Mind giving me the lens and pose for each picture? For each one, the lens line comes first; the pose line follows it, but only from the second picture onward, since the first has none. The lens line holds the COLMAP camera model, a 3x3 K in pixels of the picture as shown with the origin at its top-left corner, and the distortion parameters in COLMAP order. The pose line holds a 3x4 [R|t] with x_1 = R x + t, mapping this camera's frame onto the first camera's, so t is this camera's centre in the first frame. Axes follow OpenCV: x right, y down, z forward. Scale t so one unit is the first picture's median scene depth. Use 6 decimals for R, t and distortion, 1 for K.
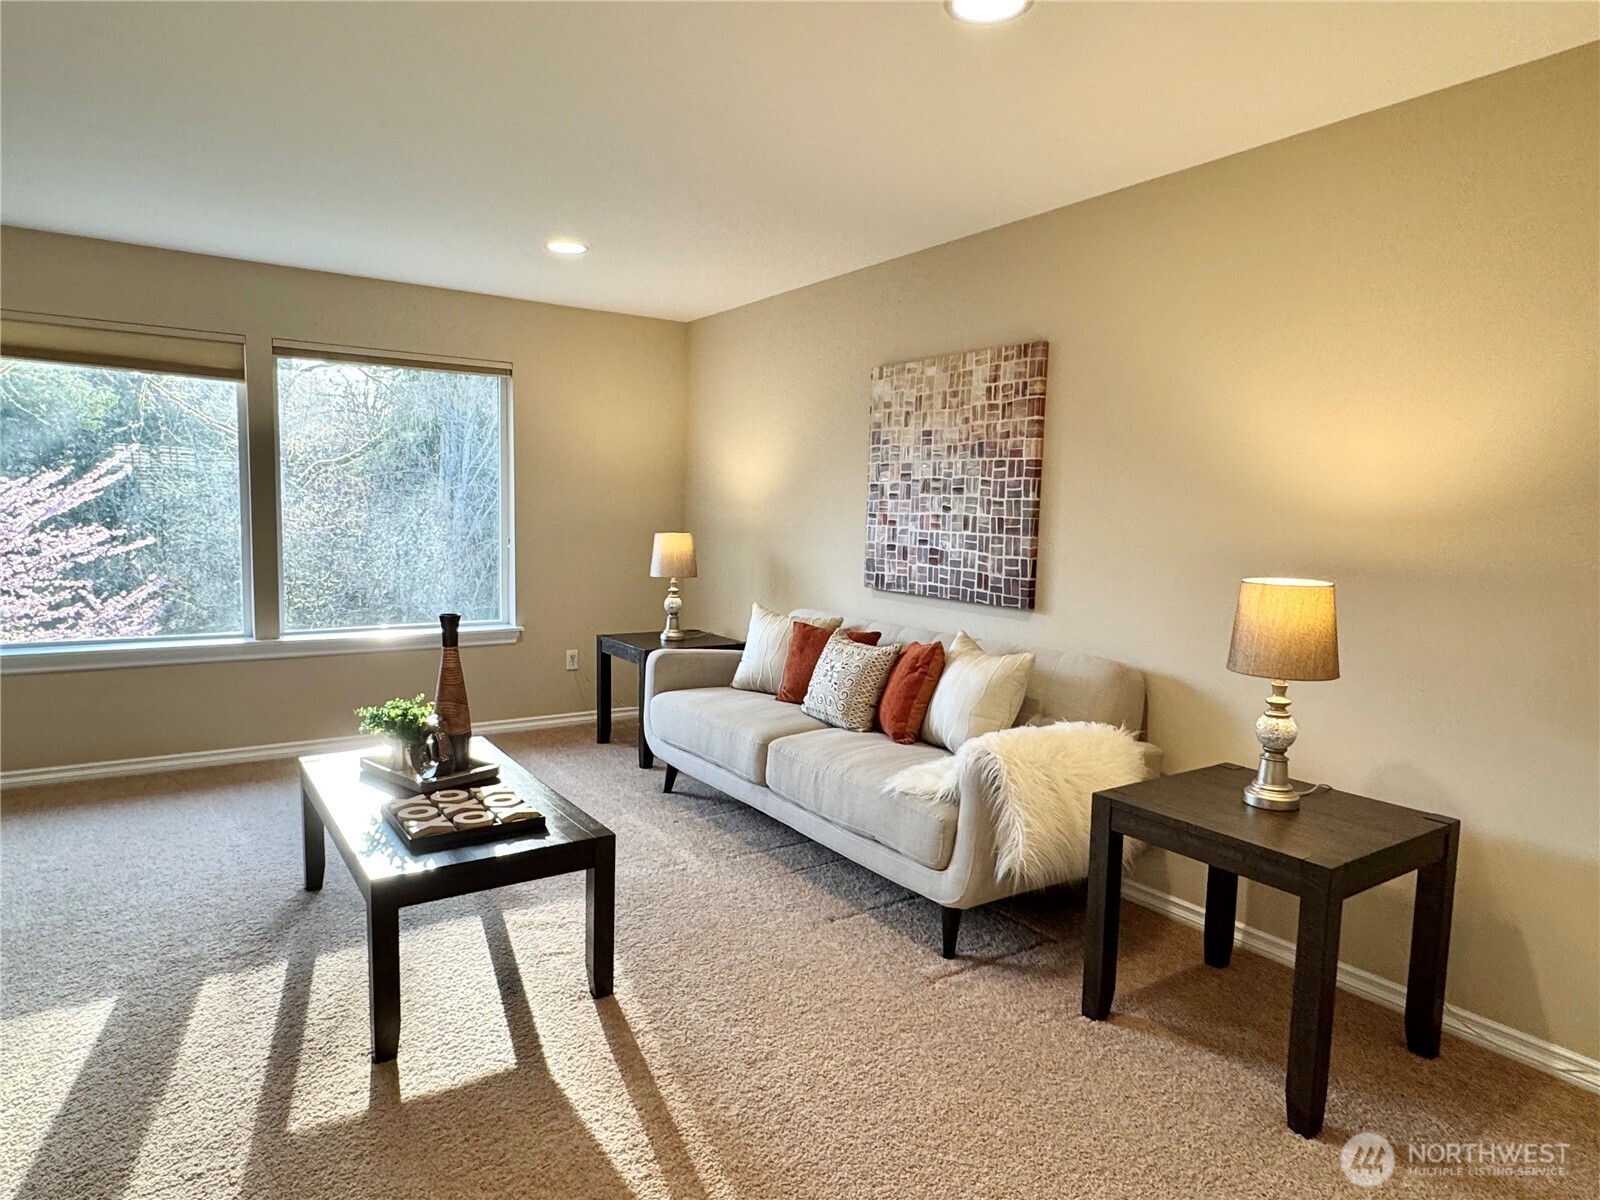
lens RADIAL K [[944.0, 0, 769.7], [0, 944.0, 600.6], [0, 0, 1]] dist [-0.002532, 0.000310]
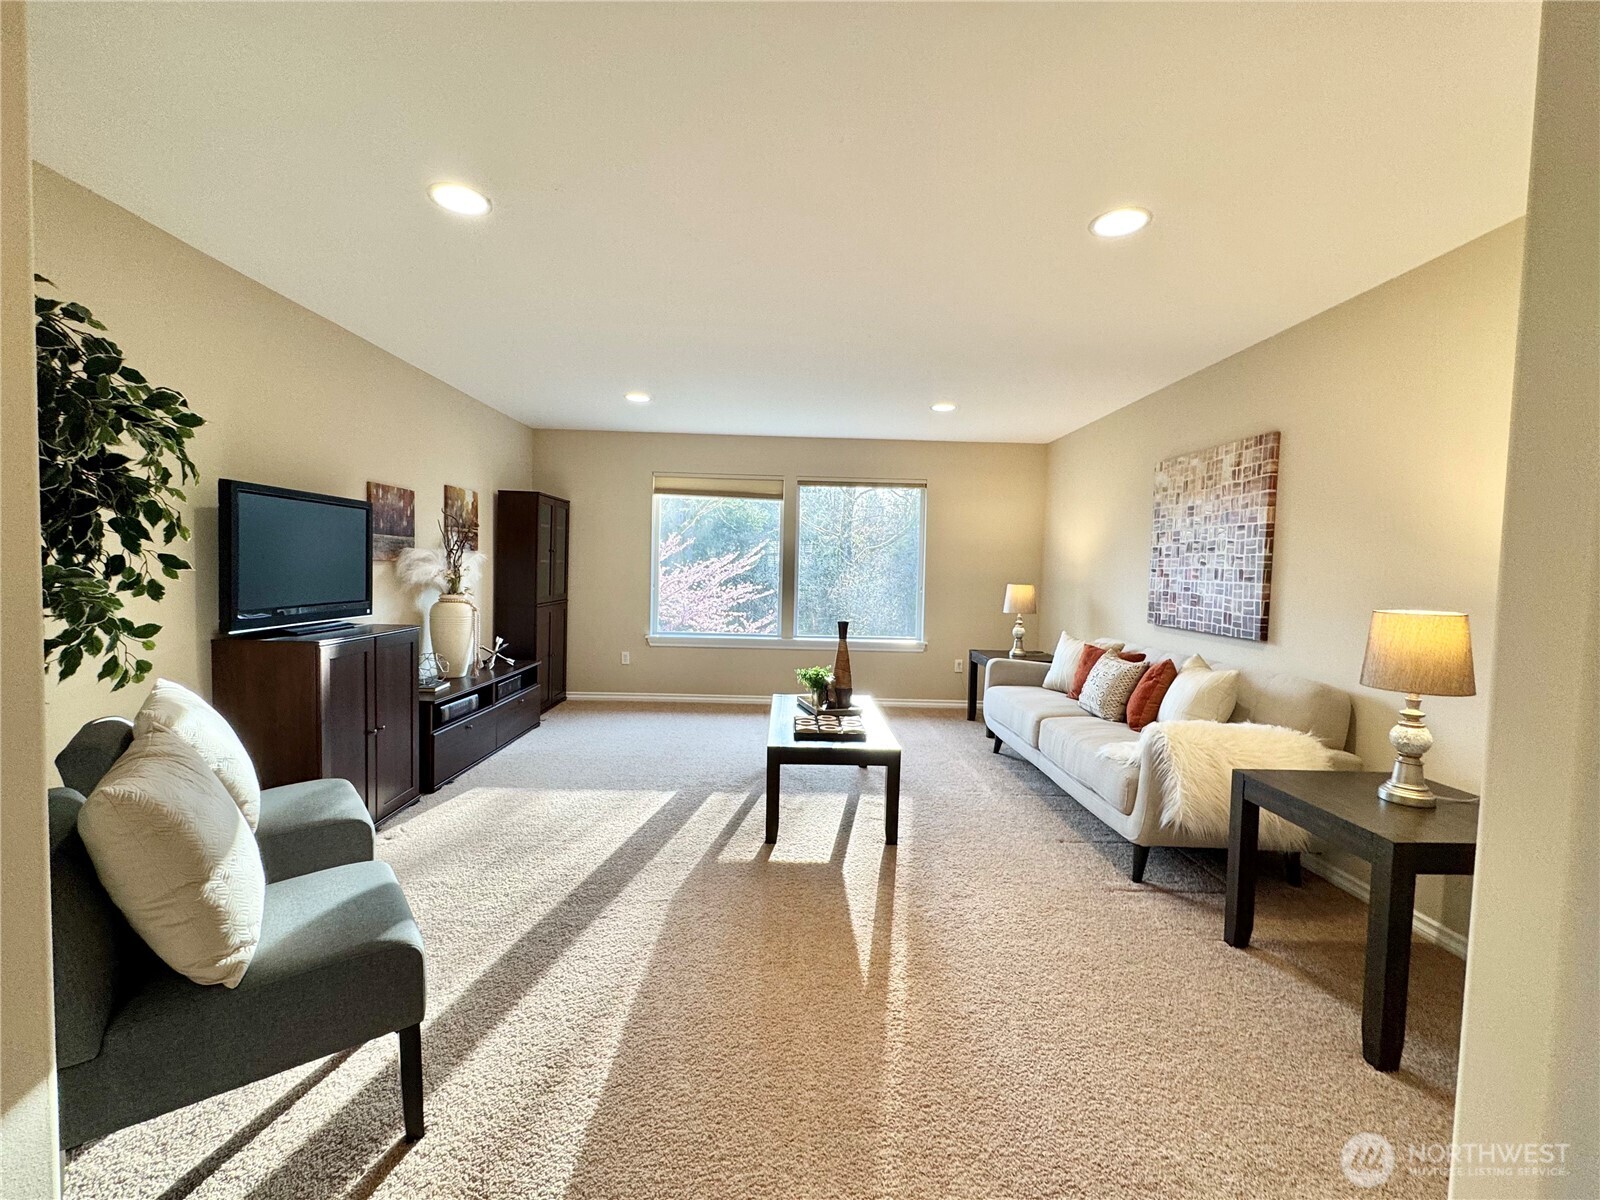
lens RADIAL K [[641.1, 0, 787.4], [0, 641.1, 603.0], [0, 0, 1]] dist [-0.002162, 0.000865]
pose [[0.838350, 0.028691, -0.544377, 0.257313], [-0.060525, 0.997339, -0.040646, 0.039981], [0.541762, 0.067024, 0.837855, -0.088782]]
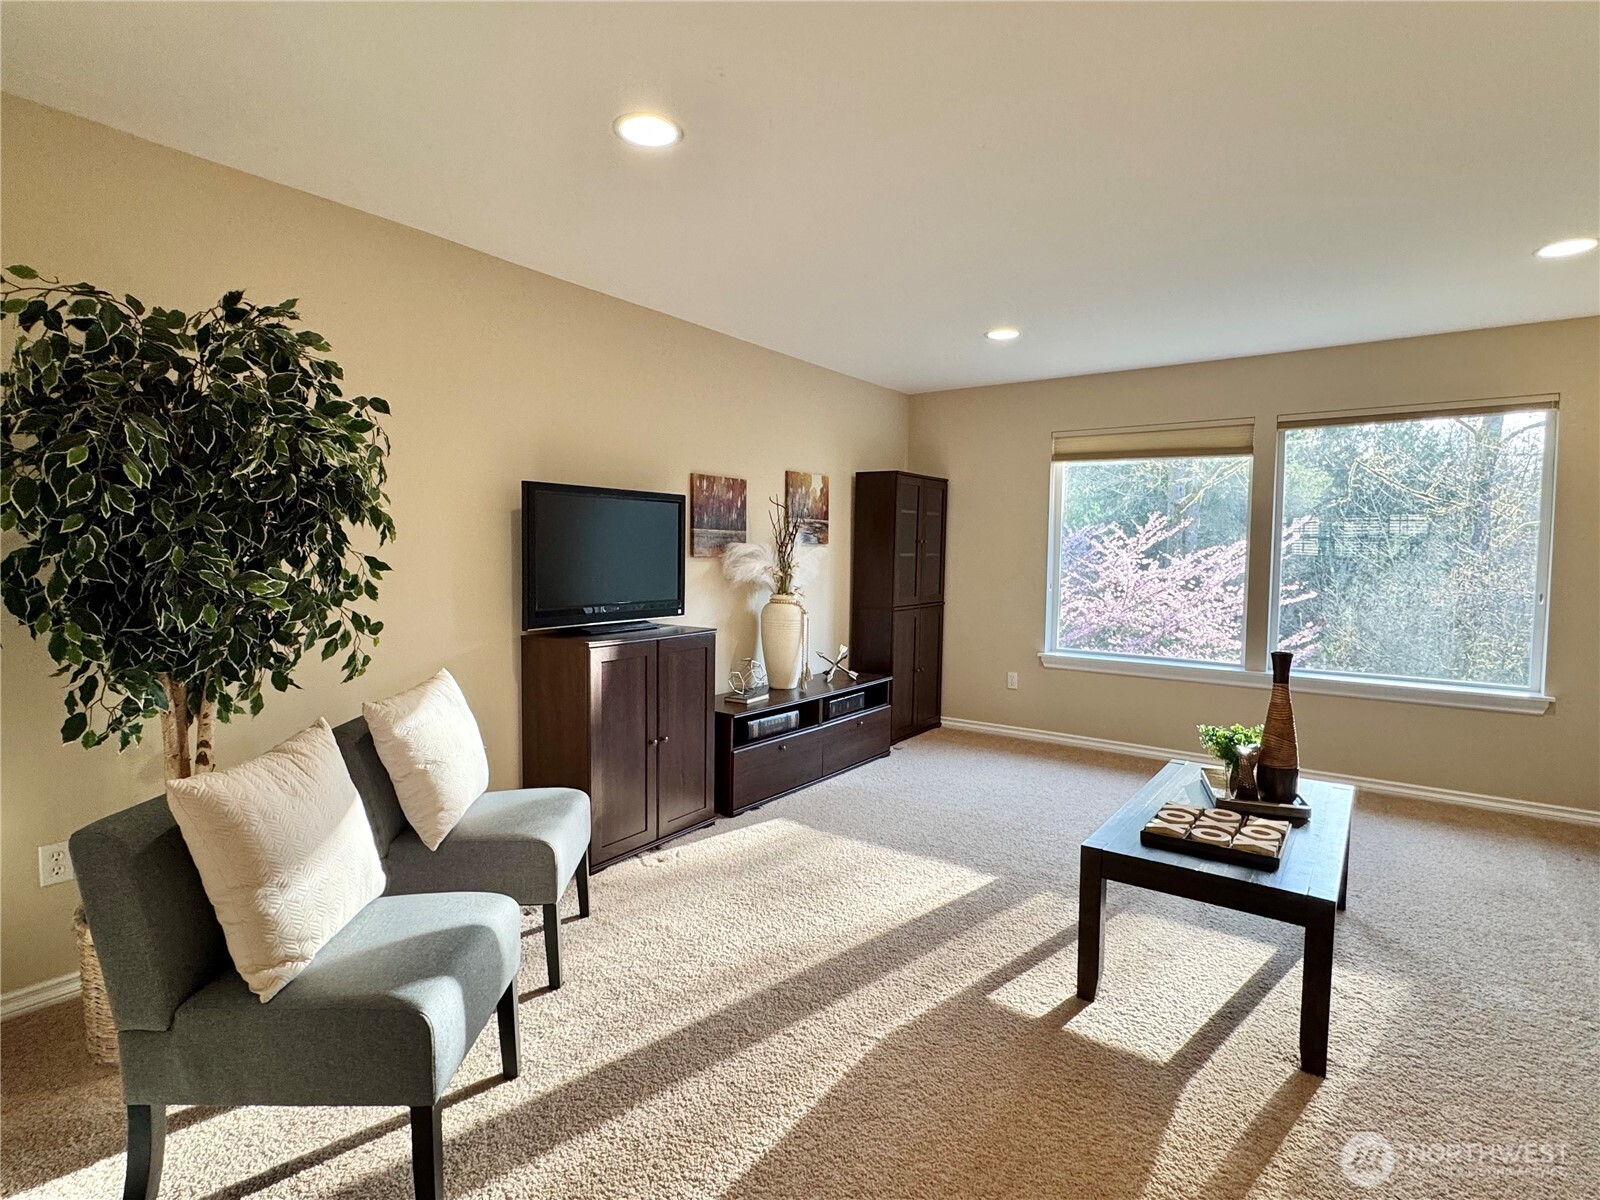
lens RADIAL K [[785.4, 0, 799.5], [0, 785.4, 601.6], [0, 0, 1]] dist [-0.001812, 0.002790]
pose [[0.355575, 0.041867, -0.933710, 0.311820], [-0.096906, 0.995264, 0.007723, 0.004234], [0.929611, 0.087736, 0.357948, 0.202147]]
